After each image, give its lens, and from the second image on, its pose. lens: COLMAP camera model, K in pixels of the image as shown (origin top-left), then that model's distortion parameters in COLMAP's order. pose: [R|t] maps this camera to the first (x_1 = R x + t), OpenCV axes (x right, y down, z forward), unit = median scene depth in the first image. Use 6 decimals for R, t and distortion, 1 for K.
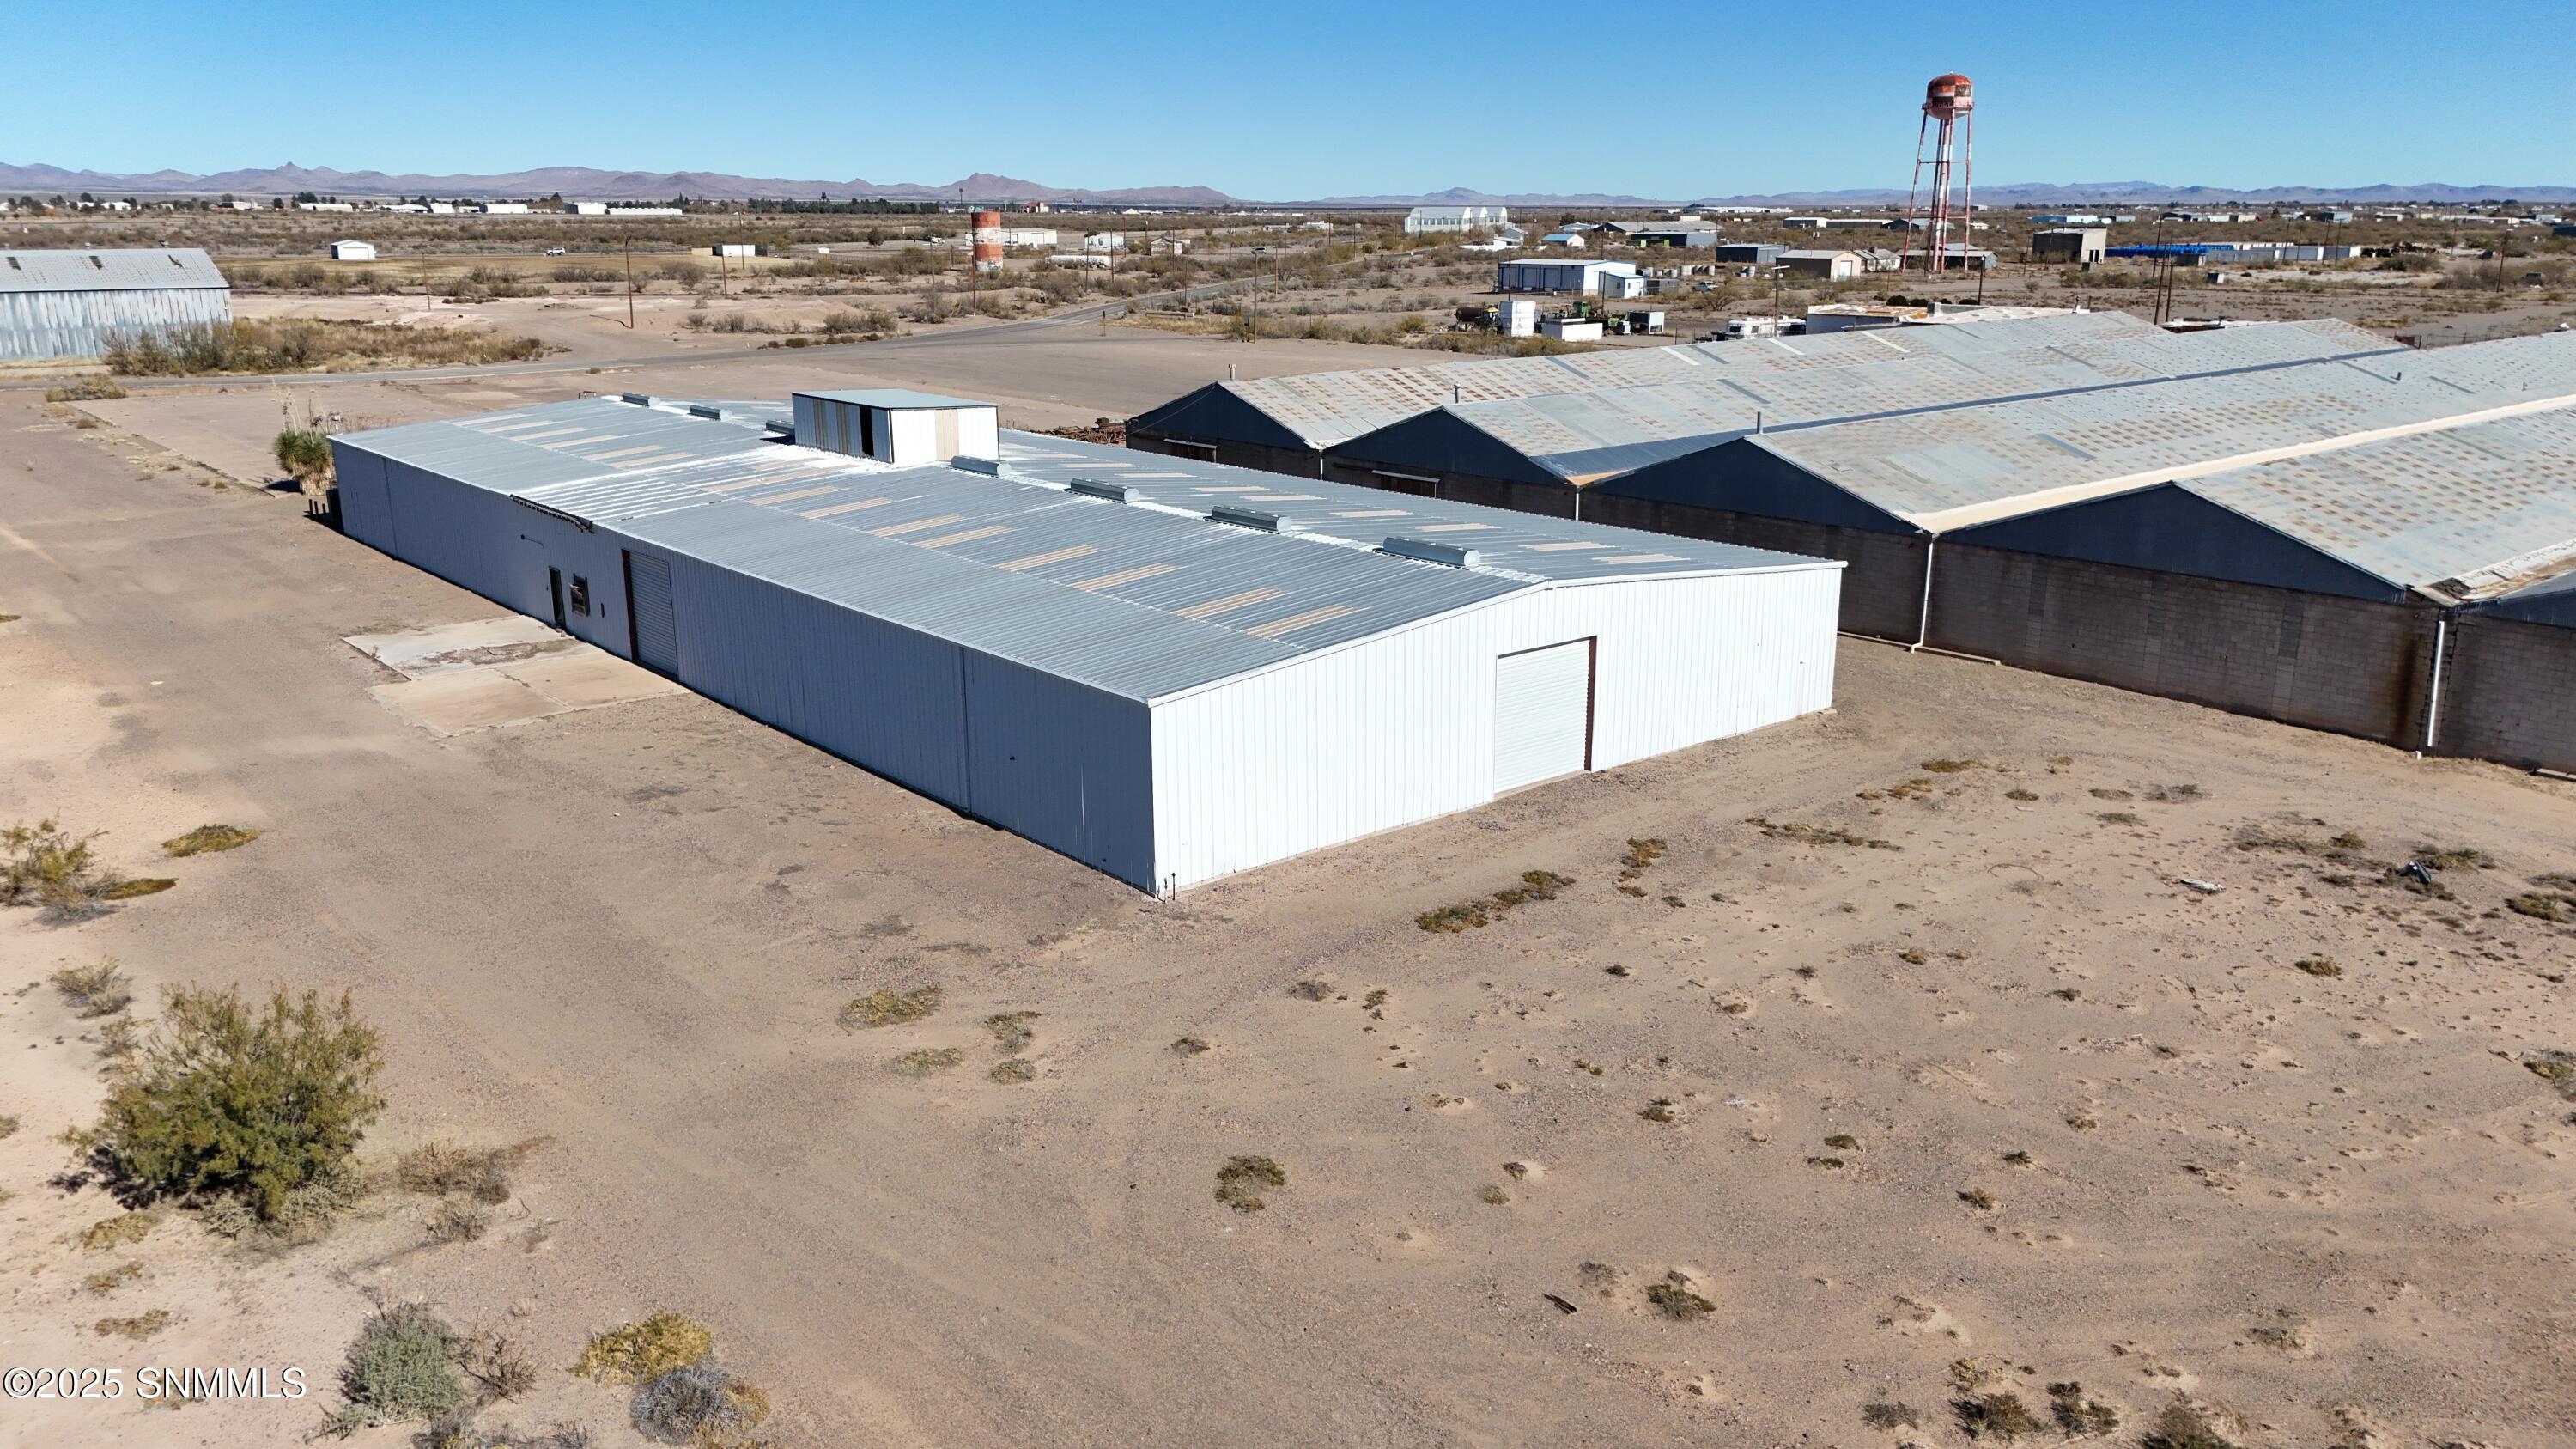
lens RADIAL K [[1890.1, 0, 1288.0], [0, 1890.1, 724.5], [0, 0, 1]] dist [0.042003, -0.001556]
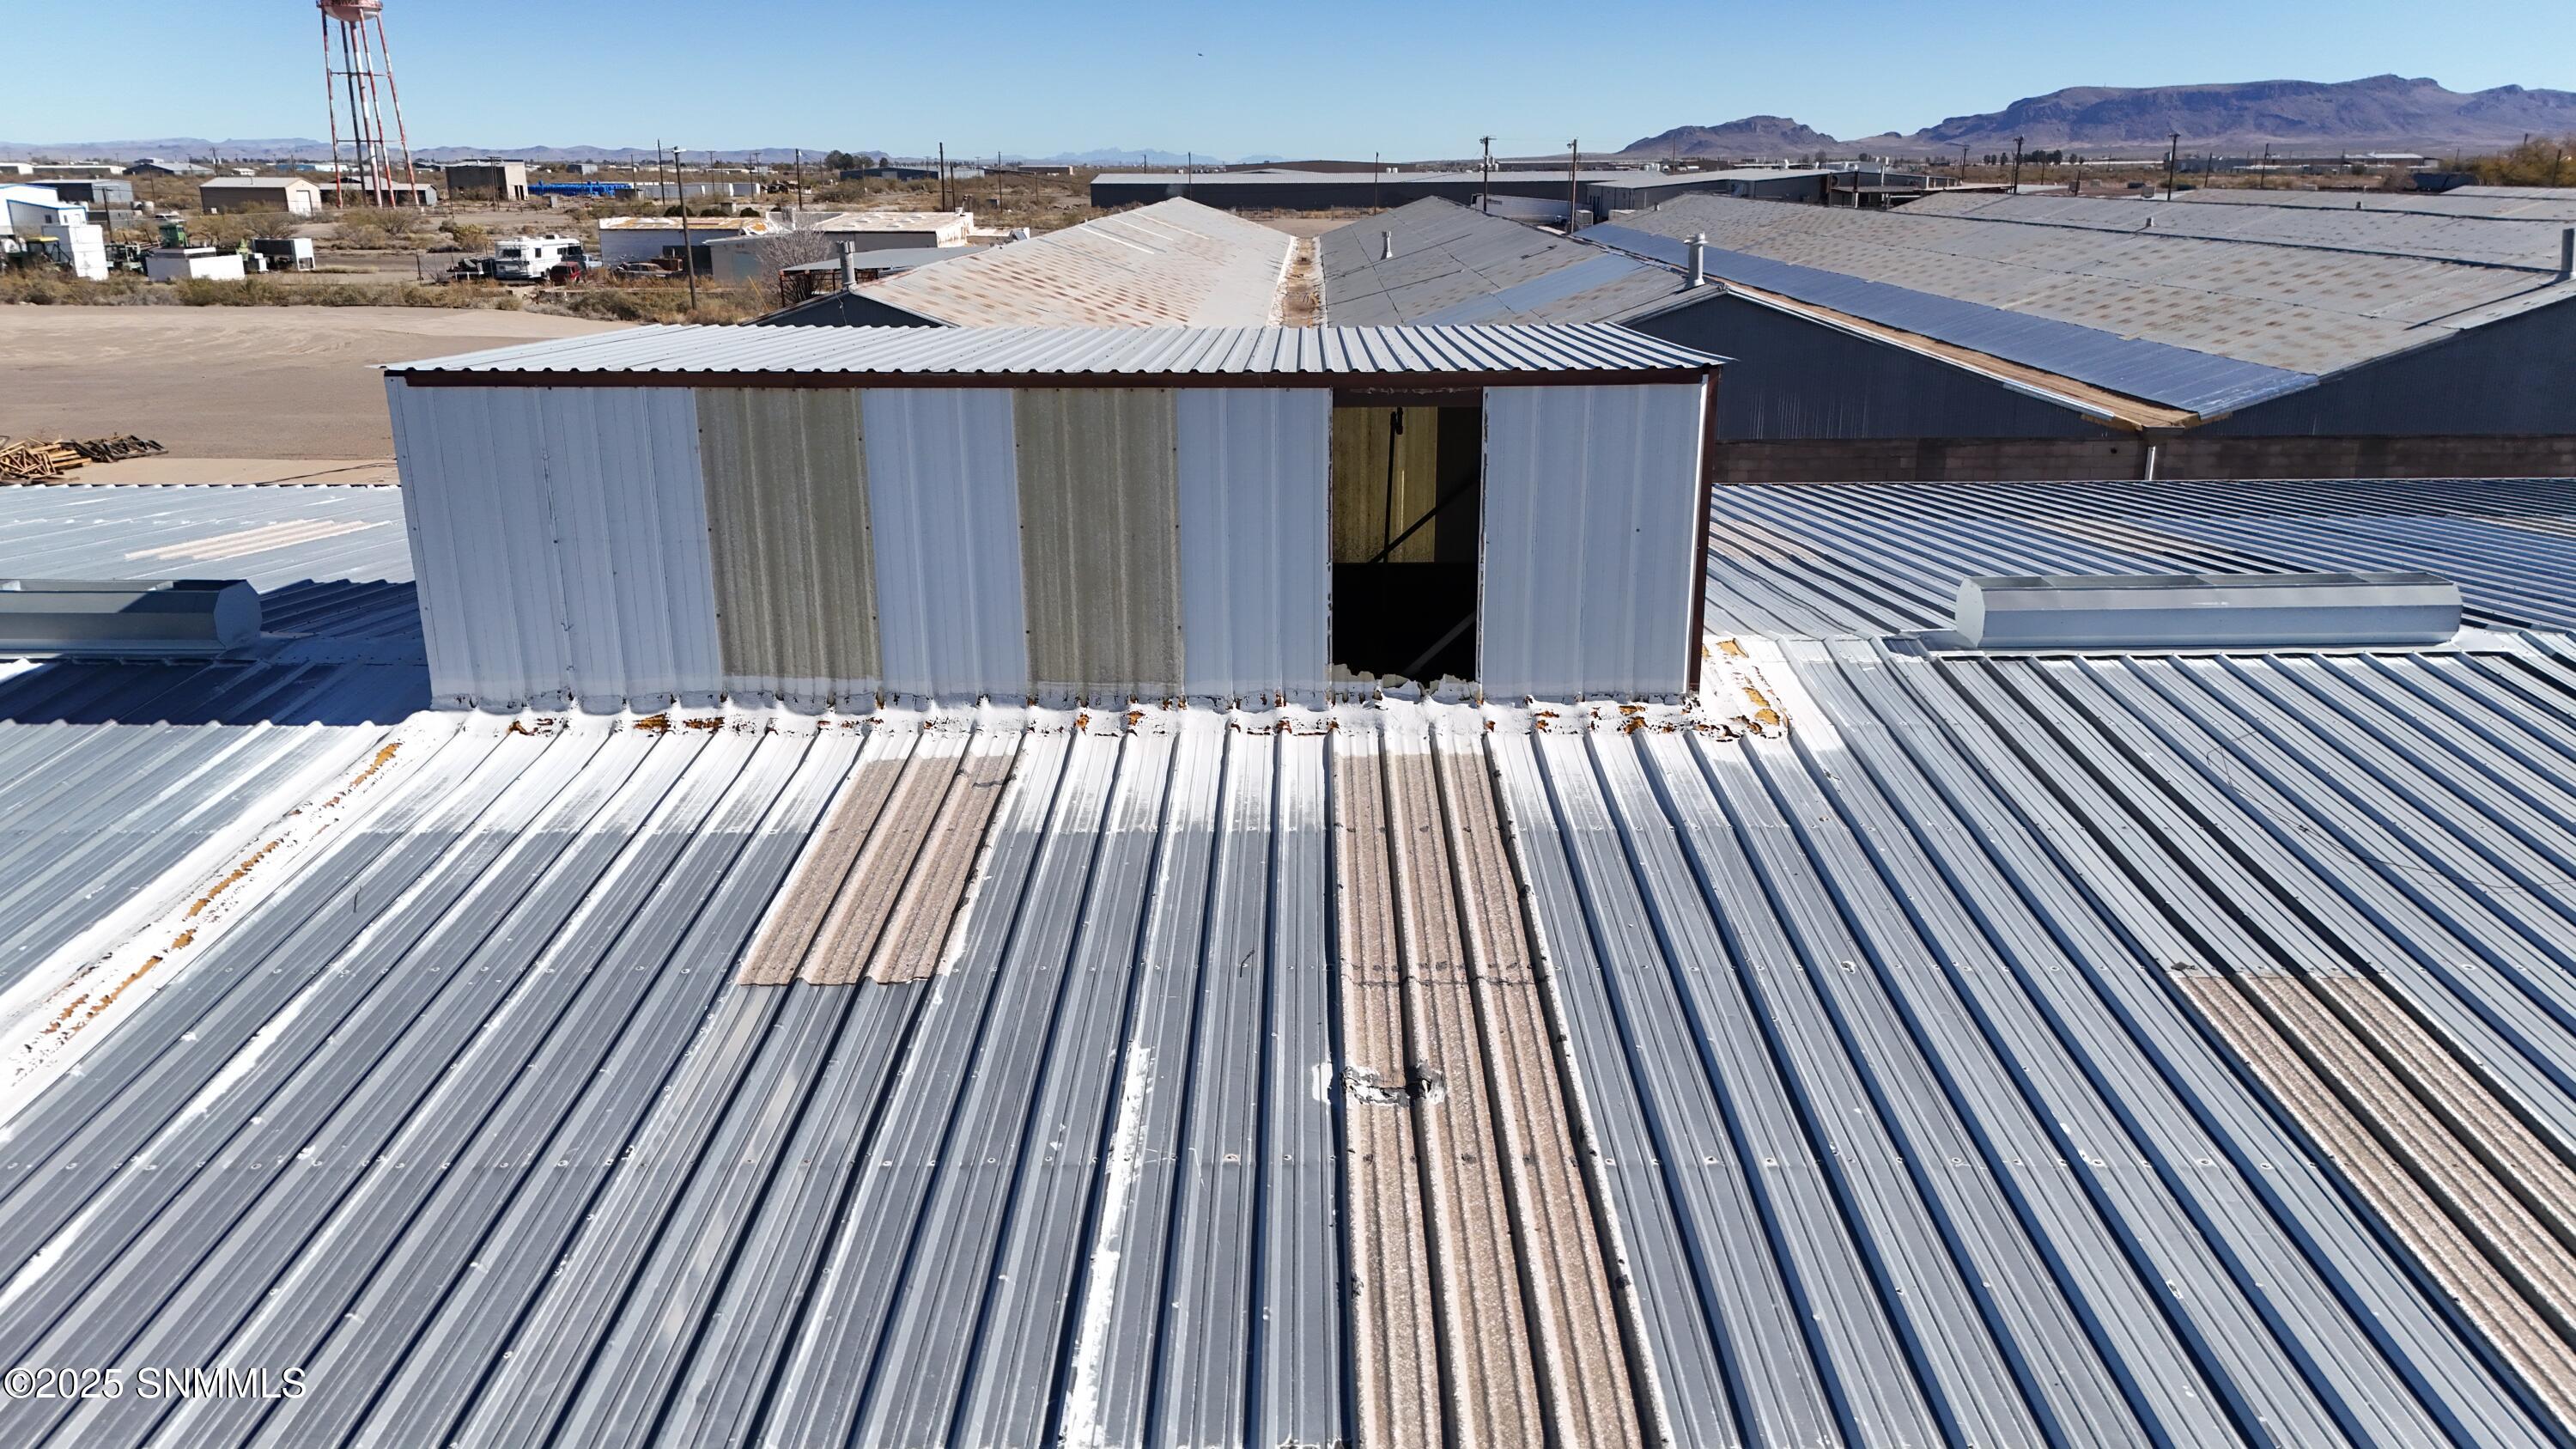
lens RADIAL K [[1890.1, 0, 1288.0], [0, 1890.1, 724.5], [0, 0, 1]] dist [0.042003, -0.001556]
pose [[0.647005, -0.217490, 0.730810, -0.087850], [0.203716, 0.972922, 0.109188, -0.039871], [-0.734768, 0.078233, 0.673792, 0.227274]]
